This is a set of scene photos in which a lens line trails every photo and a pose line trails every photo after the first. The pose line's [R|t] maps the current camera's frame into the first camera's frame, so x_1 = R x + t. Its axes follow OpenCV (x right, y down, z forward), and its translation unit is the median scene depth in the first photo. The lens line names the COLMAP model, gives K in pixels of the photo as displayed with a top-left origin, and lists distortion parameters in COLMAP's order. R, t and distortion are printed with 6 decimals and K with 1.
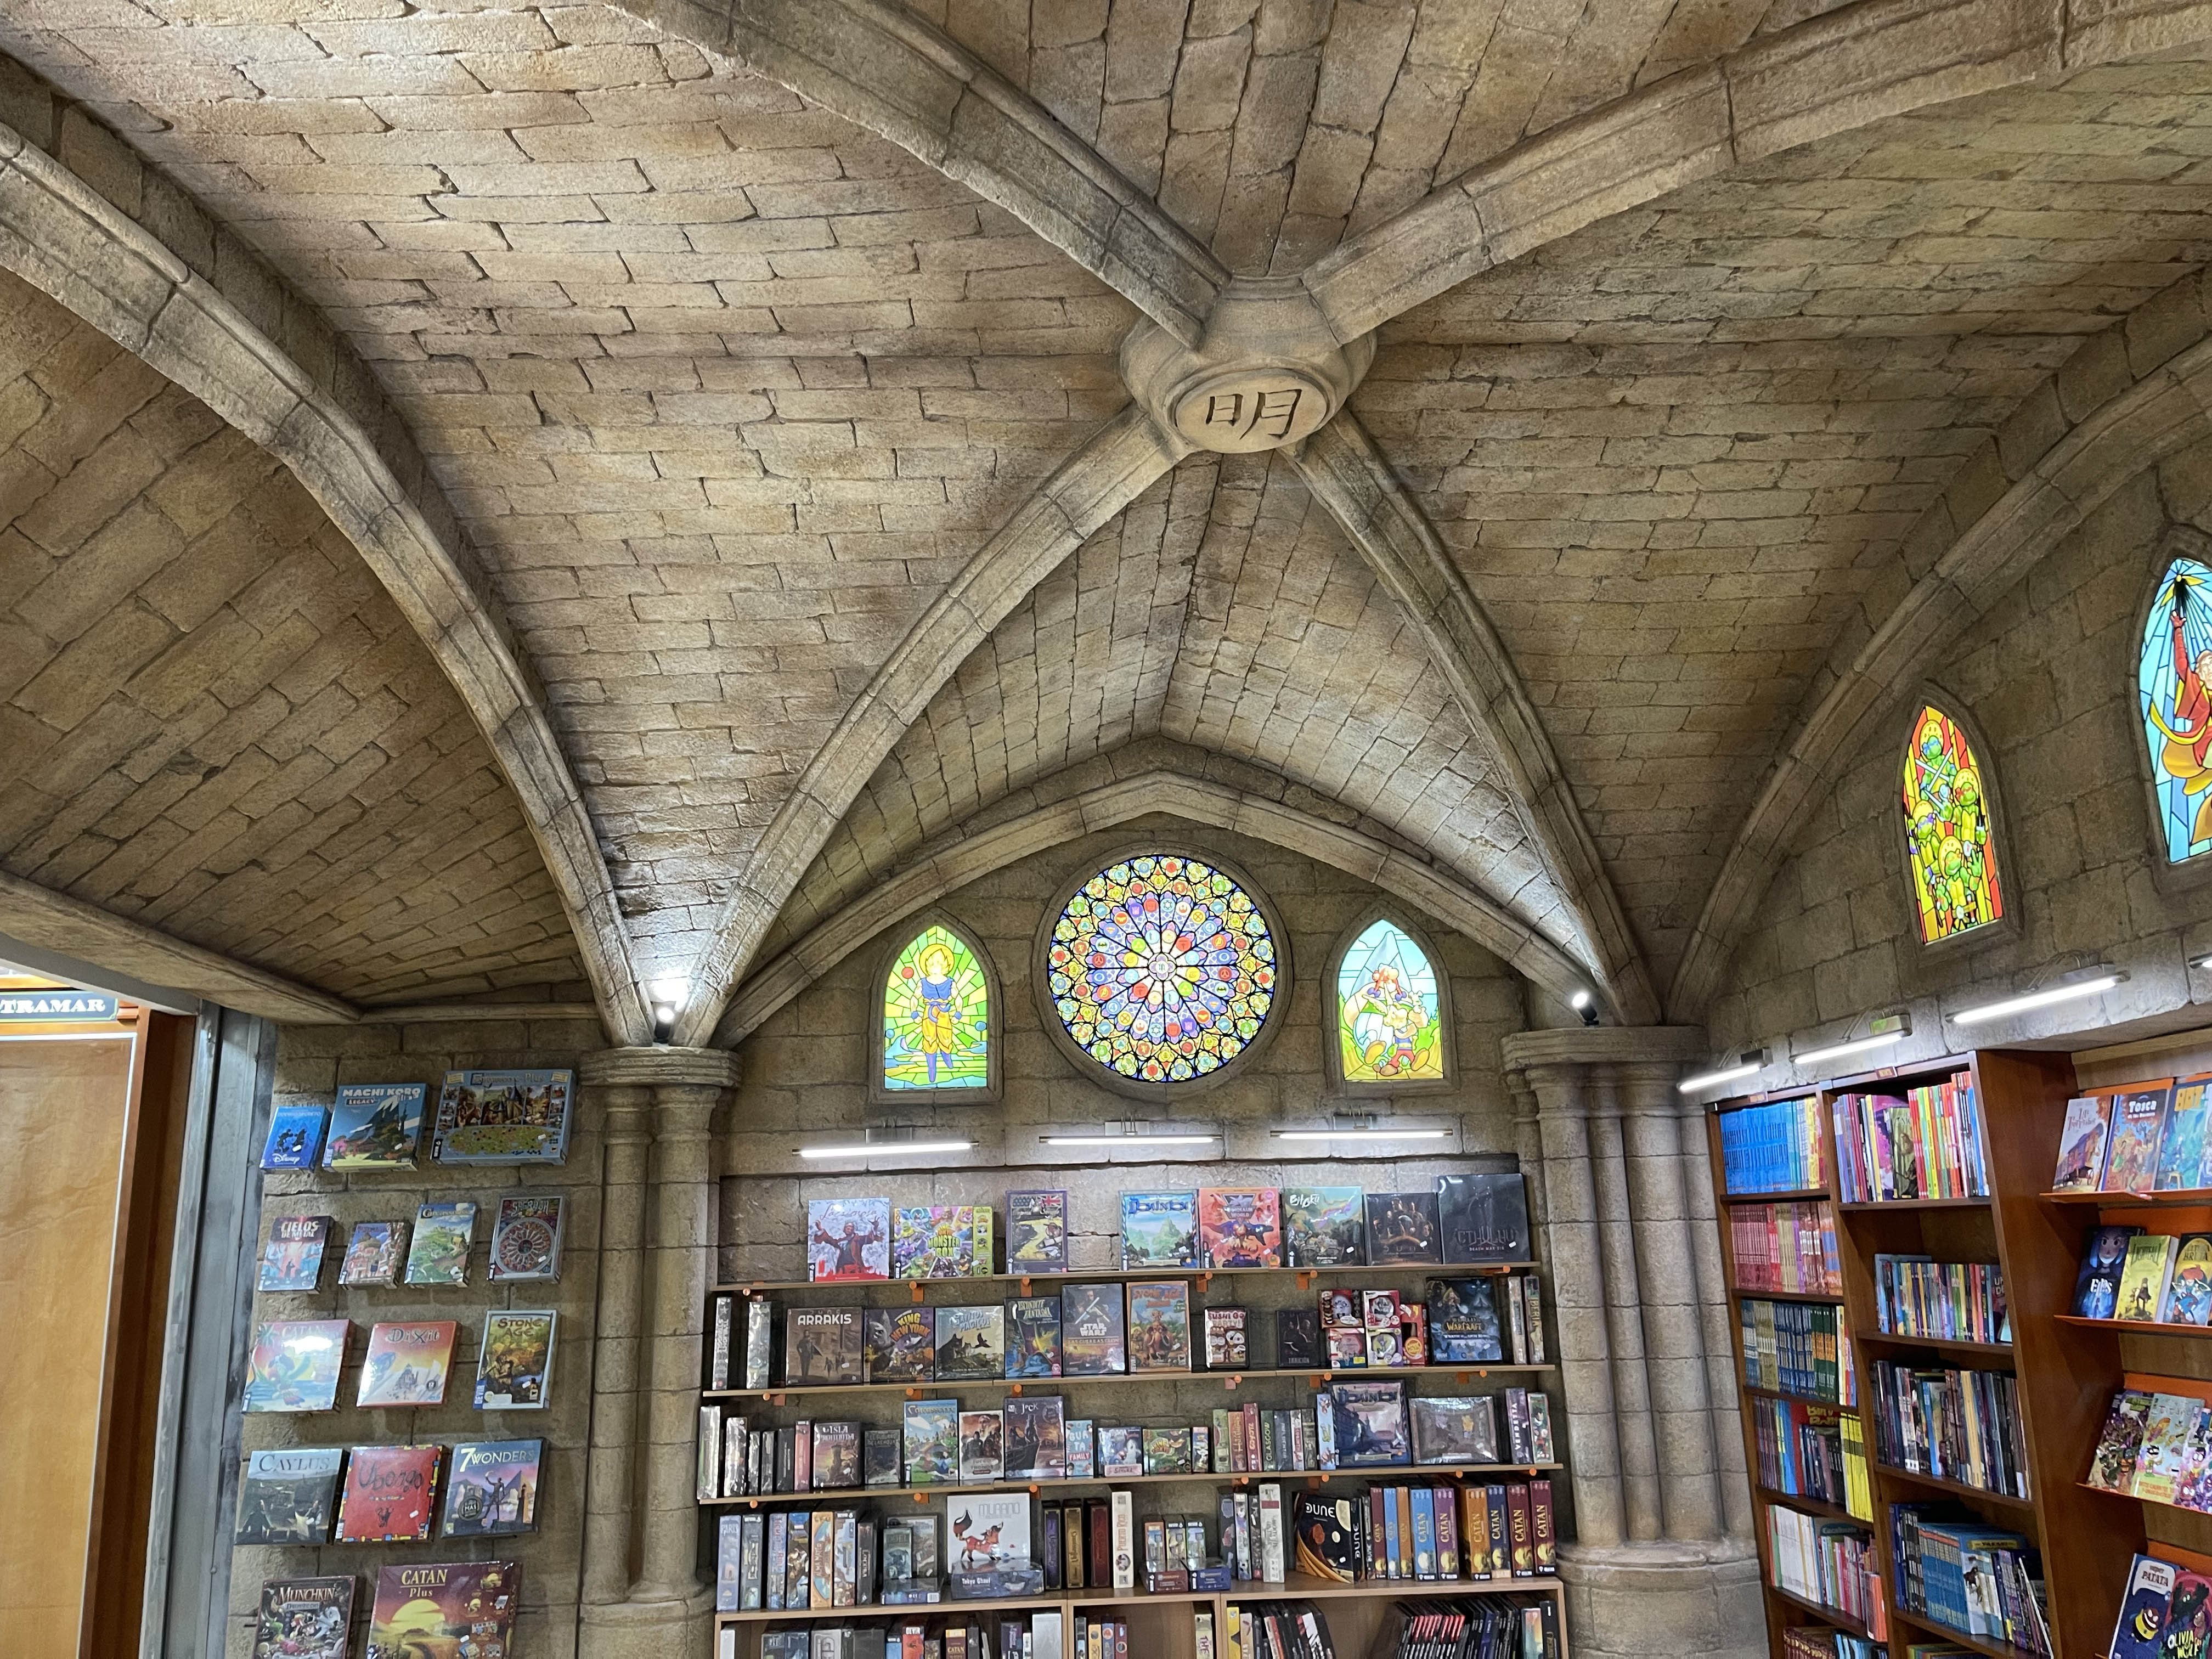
lens RADIAL K [[1666.4, 0, 1111.1], [0, 1666.4, 842.4], [0, 0, 1]] dist [0.088000, -0.123519]
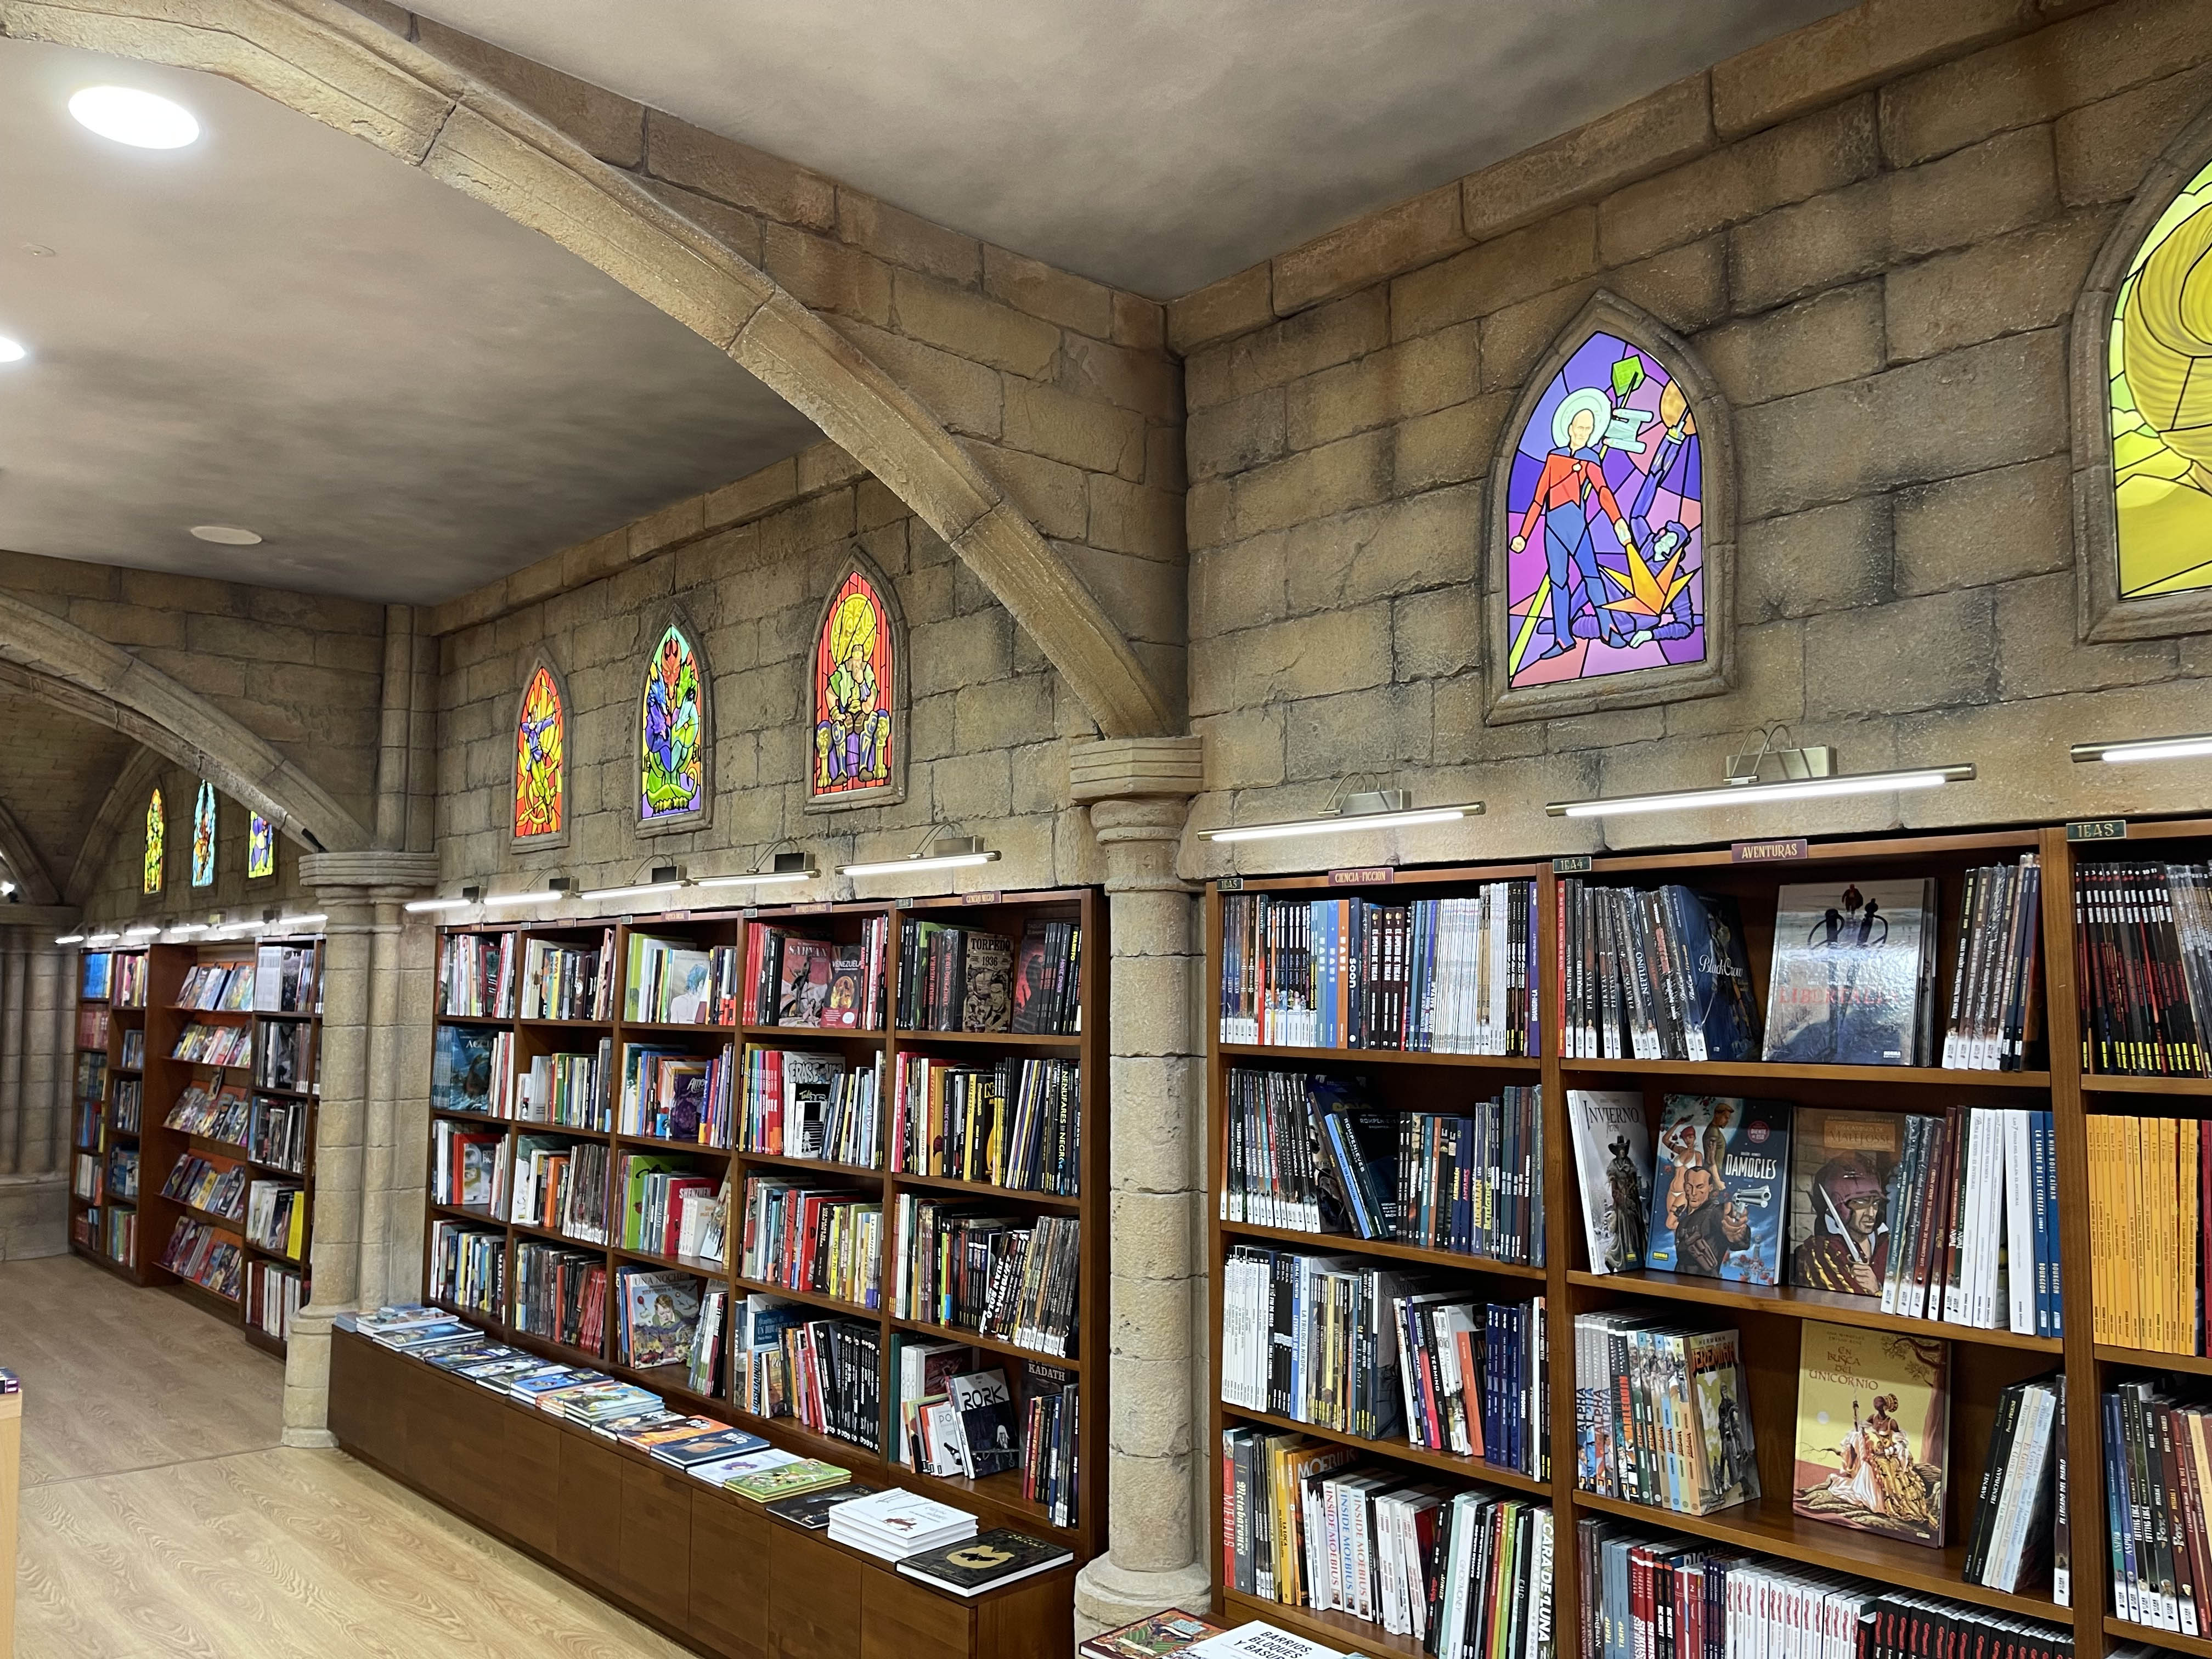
lens RADIAL K [[1666.4, 0, 1111.1], [0, 1666.4, 842.4], [0, 0, 1]] dist [0.088000, -0.123519]
pose [[0.765156, 0.079459, 0.638923, 0.026220], [-0.167990, 0.982620, 0.078978, -0.304897], [-0.621543, -0.167763, 0.765206, -1.136727]]
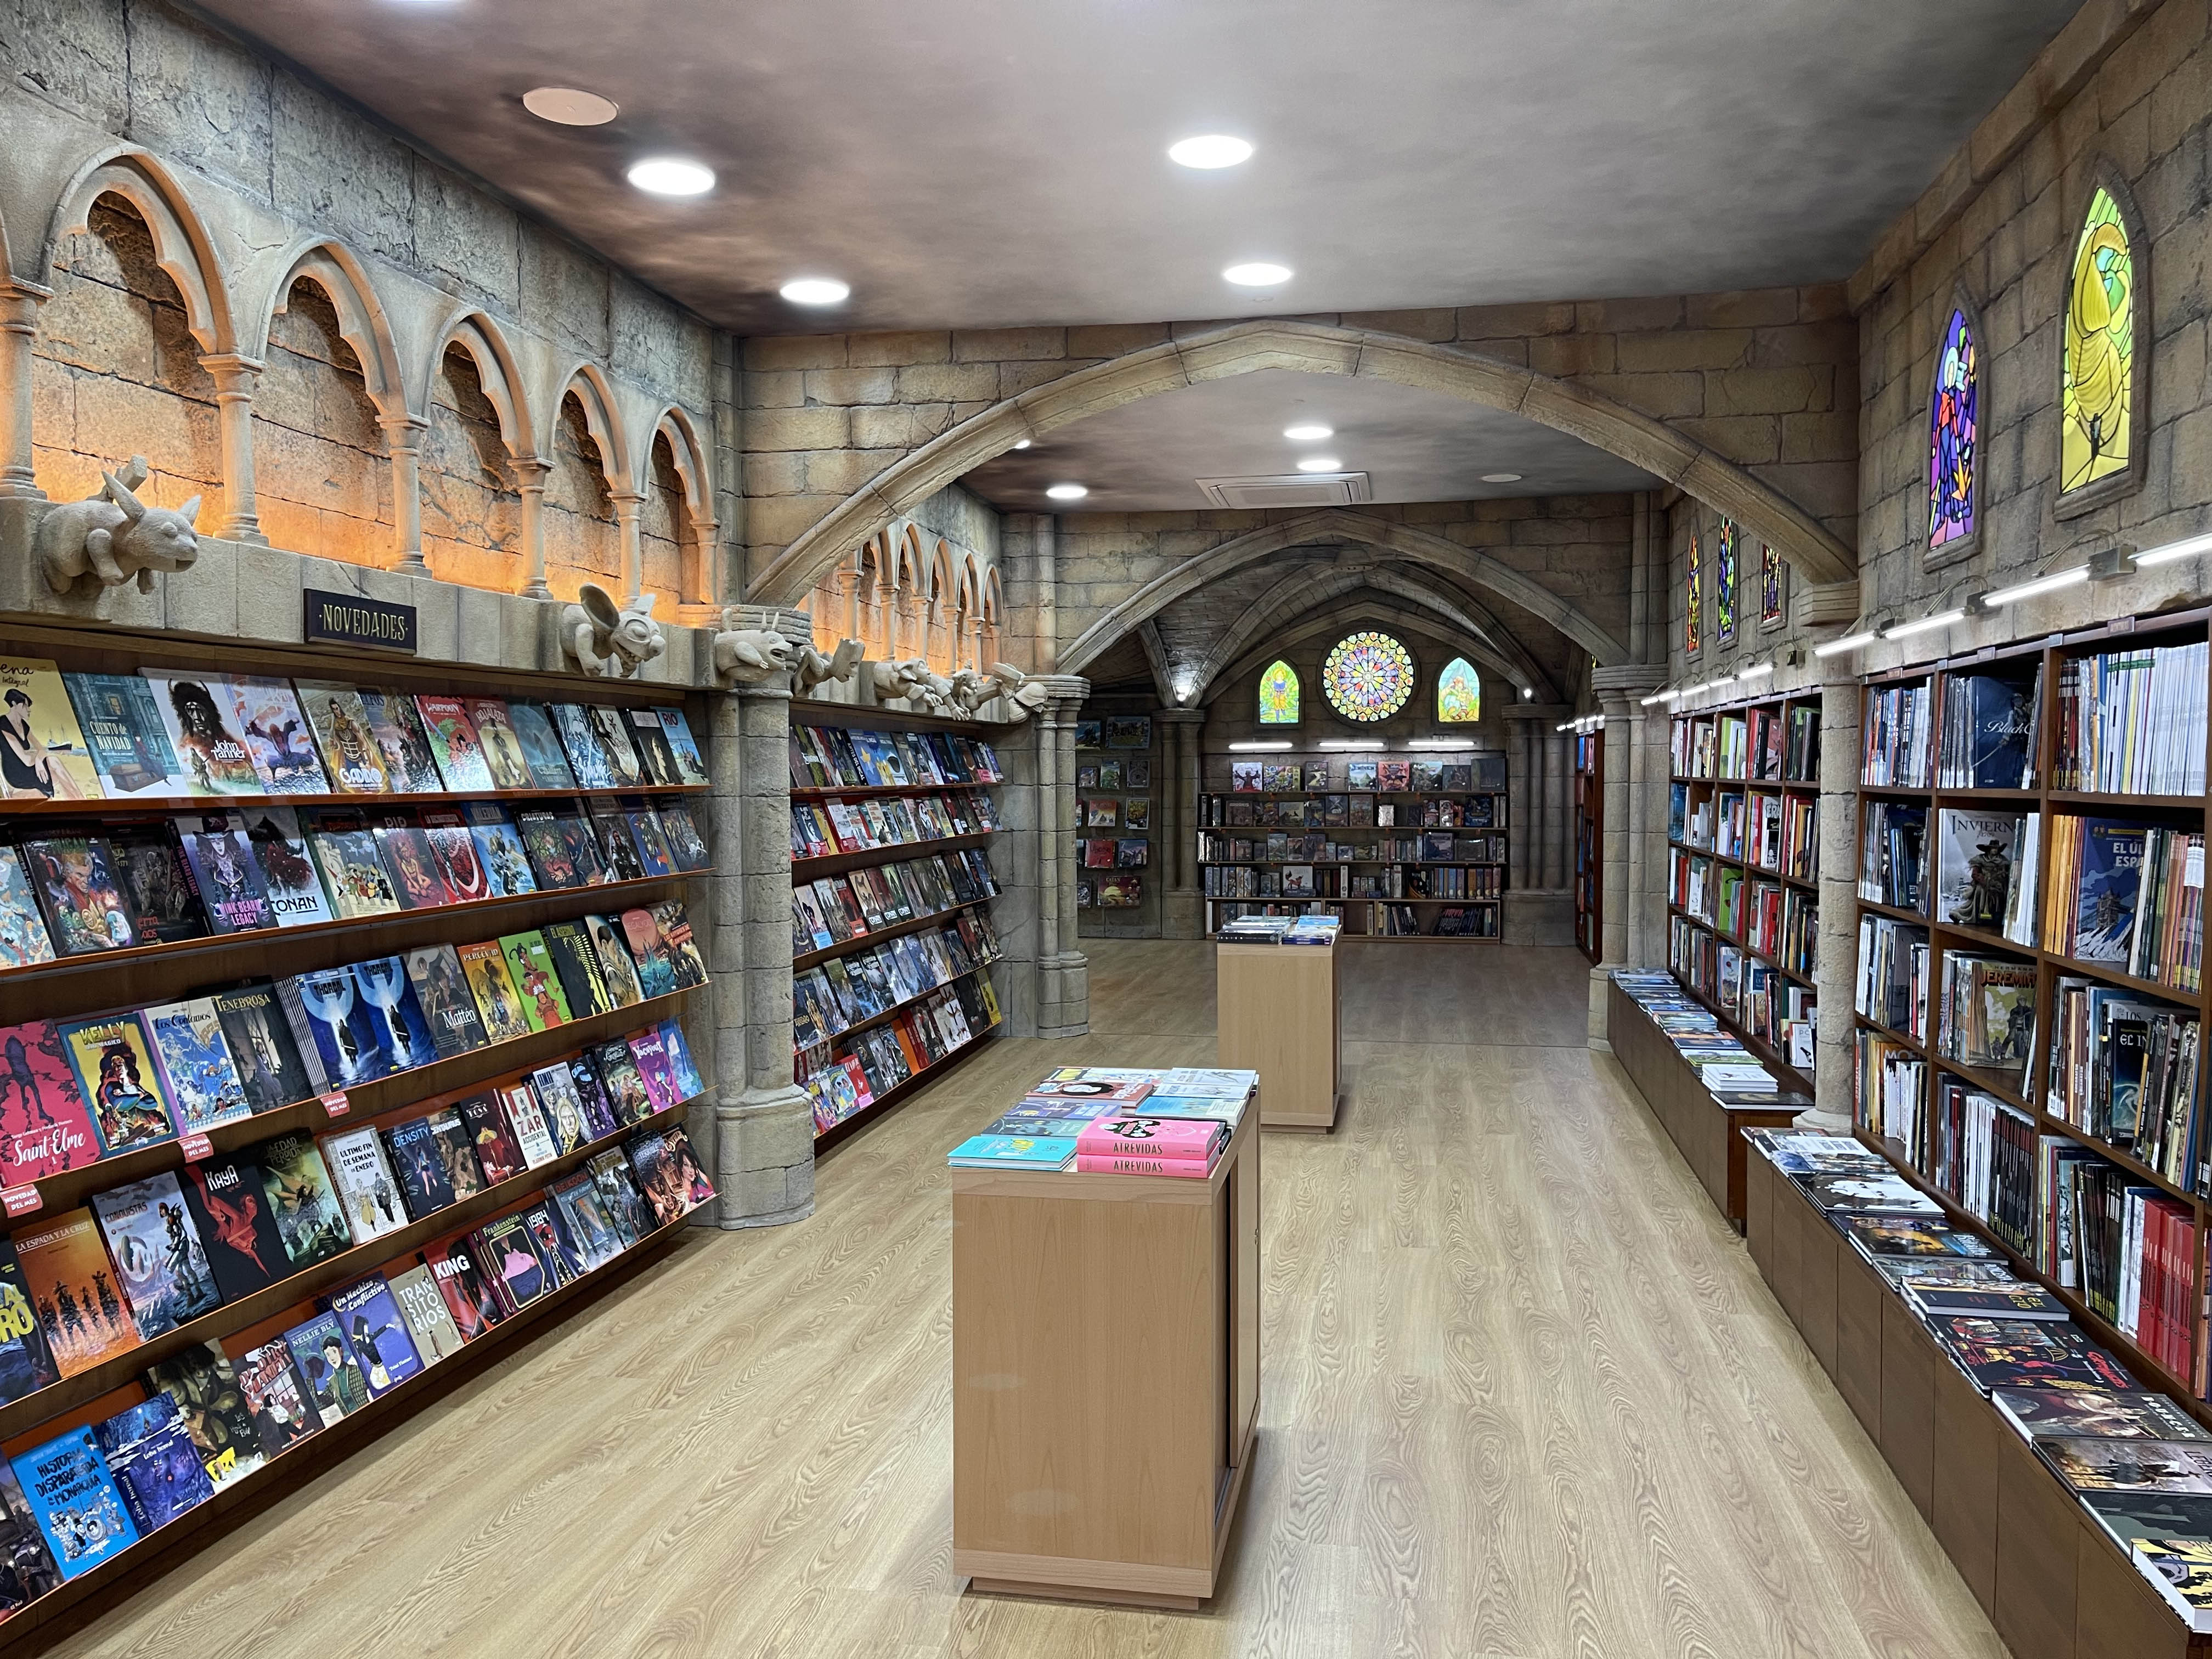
lens RADIAL K [[1666.4, 0, 1111.1], [0, 1666.4, 842.4], [0, 0, 1]] dist [0.088000, -0.123519]
pose [[0.972999, 0.033120, -0.228420, 0.262955], [0.031624, 0.961187, 0.274079, -0.431851], [0.228632, -0.273902, 0.934187, -1.692549]]
